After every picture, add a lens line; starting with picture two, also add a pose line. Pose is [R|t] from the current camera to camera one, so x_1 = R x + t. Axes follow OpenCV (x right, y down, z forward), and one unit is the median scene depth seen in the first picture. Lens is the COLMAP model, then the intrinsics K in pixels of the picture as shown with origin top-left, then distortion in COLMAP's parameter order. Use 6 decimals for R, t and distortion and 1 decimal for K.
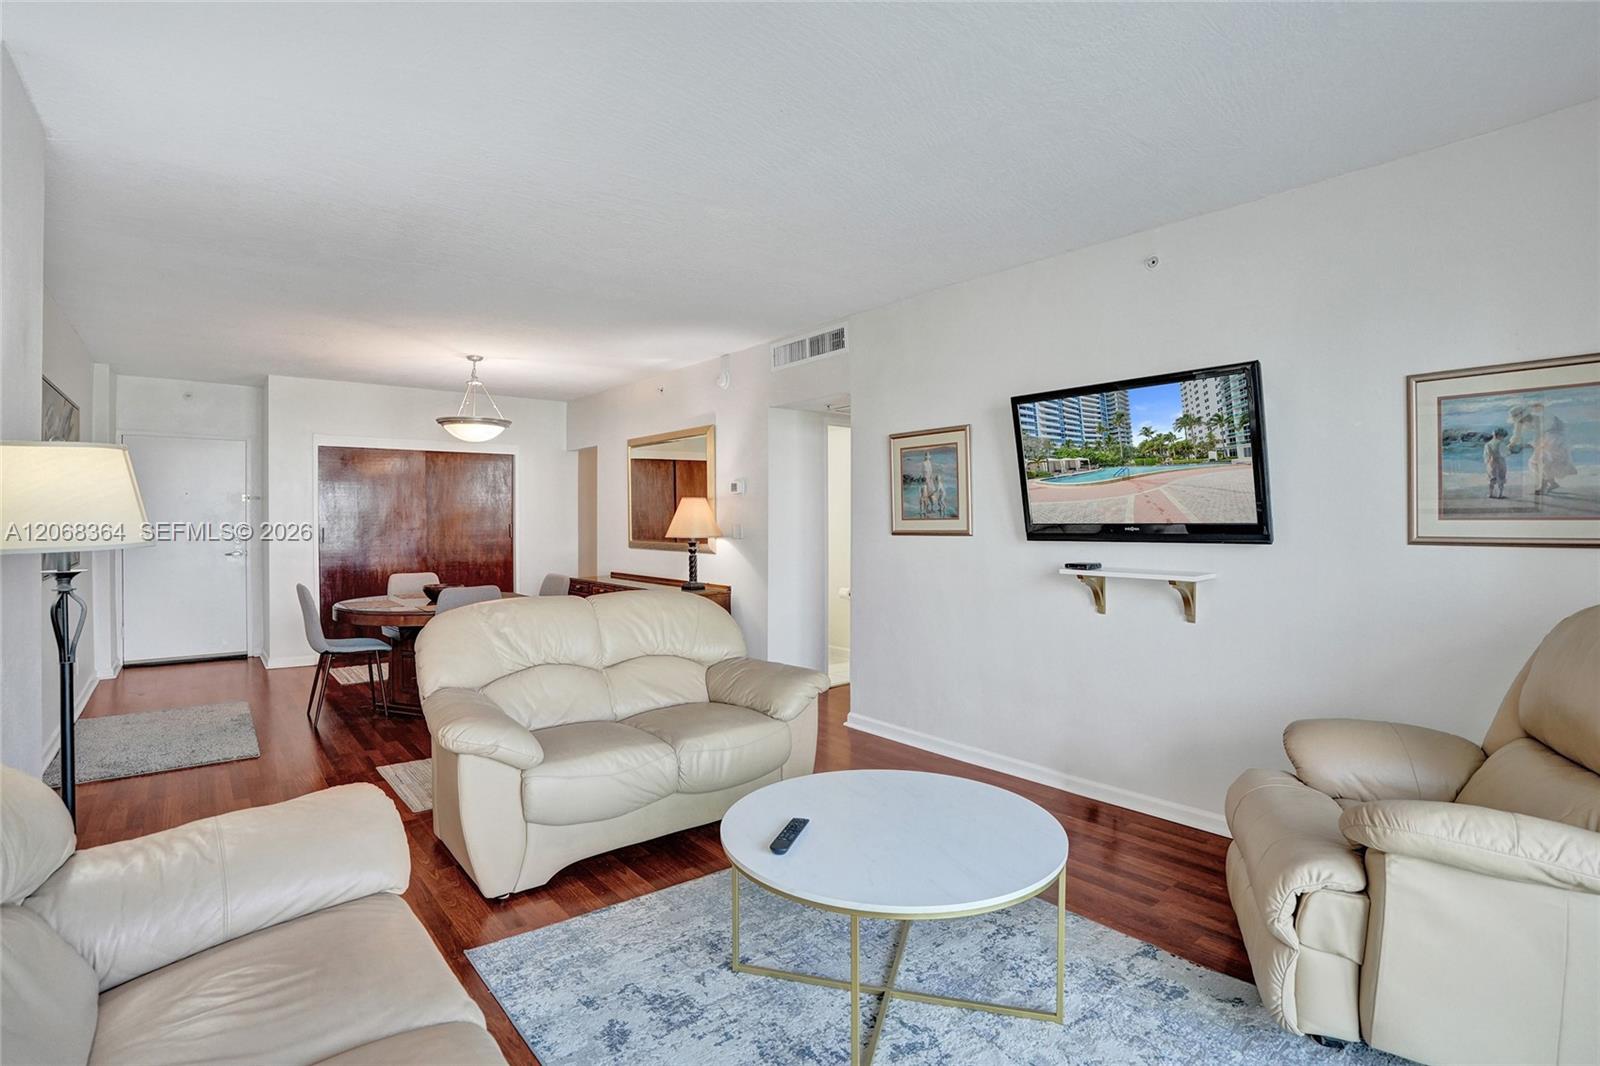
lens RADIAL K [[763.1, 0, 797.5], [0, 763.1, 530.9], [0, 0, 1]] dist [-0.071246, 0.029655]
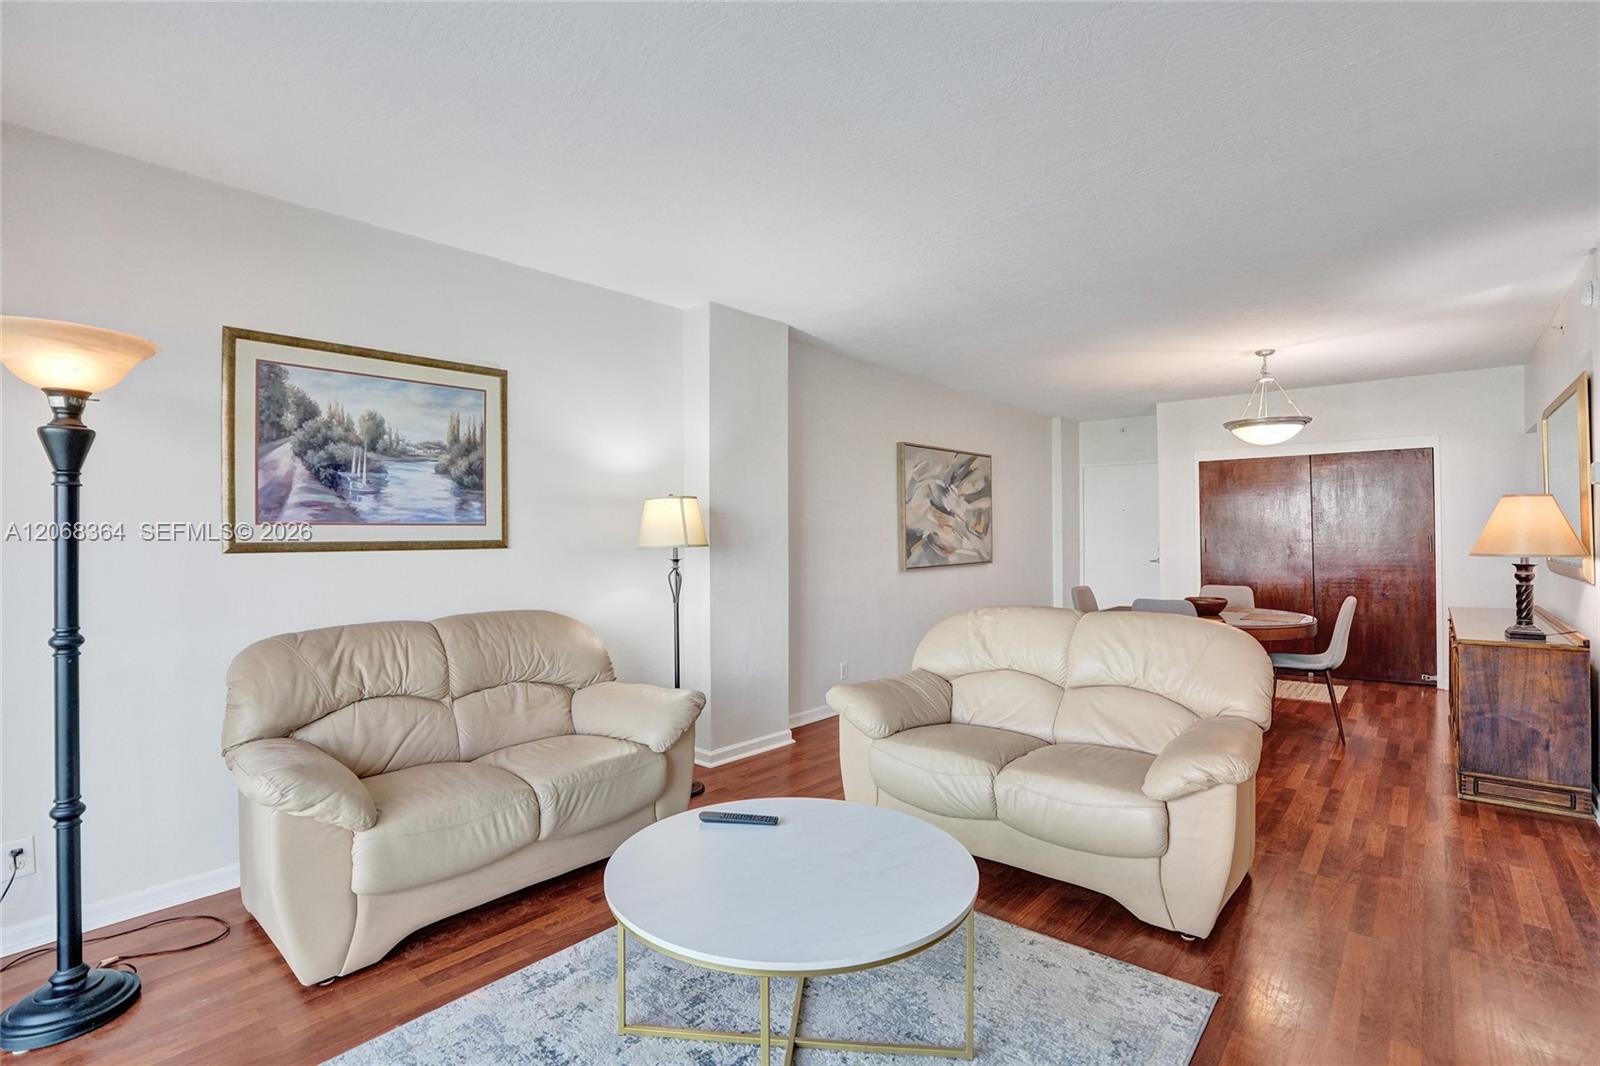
lens RADIAL K [[762.8, 0, 806.5], [0, 762.8, 532.6], [0, 0, 1]] dist [-0.063651, 0.030373]
pose [[0.185799, -0.004219, -0.982579, 0.348864], [-0.006773, 0.999962, -0.005574, -0.003526], [0.982564, 0.007691, 0.185763, 0.281341]]
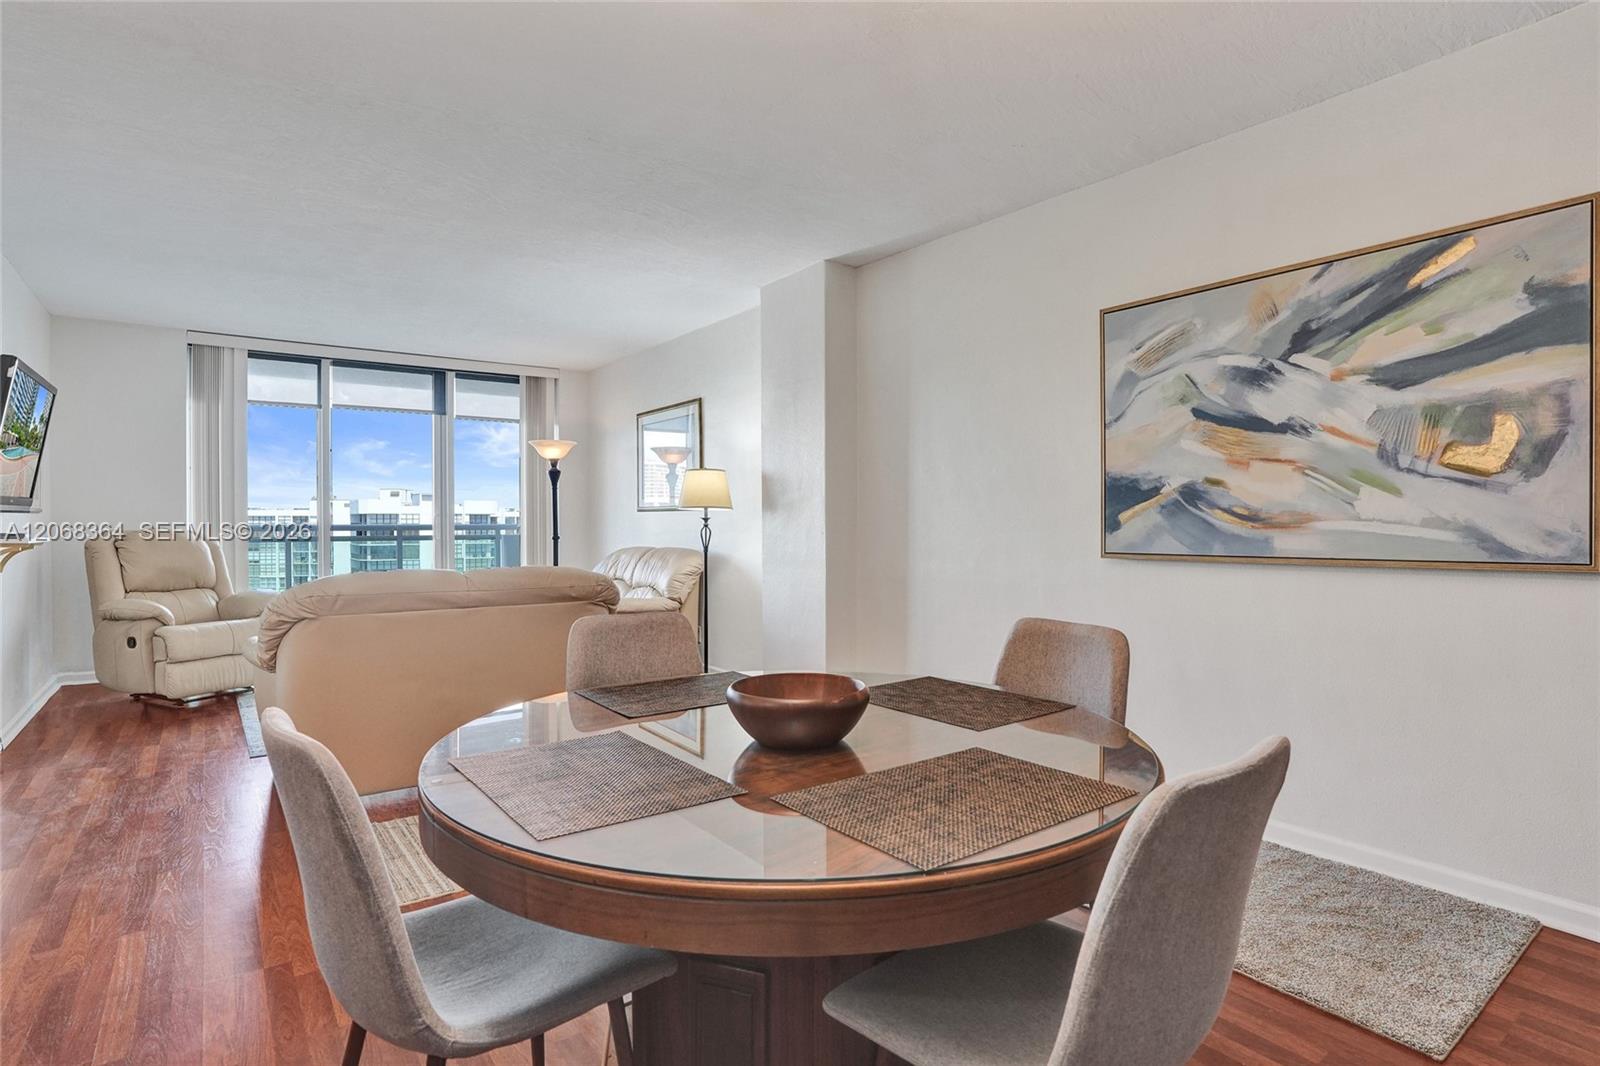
lens RADIAL K [[805.0, 0, 797.3], [0, 805.0, 516.1], [0, 0, 1]] dist [-0.033051, 0.000186]
pose [[-0.999198, 0.005189, 0.039710, -0.427916], [0.005631, 0.999924, 0.011009, 0.004731], [-0.039650, 0.011224, -0.999151, 1.152901]]
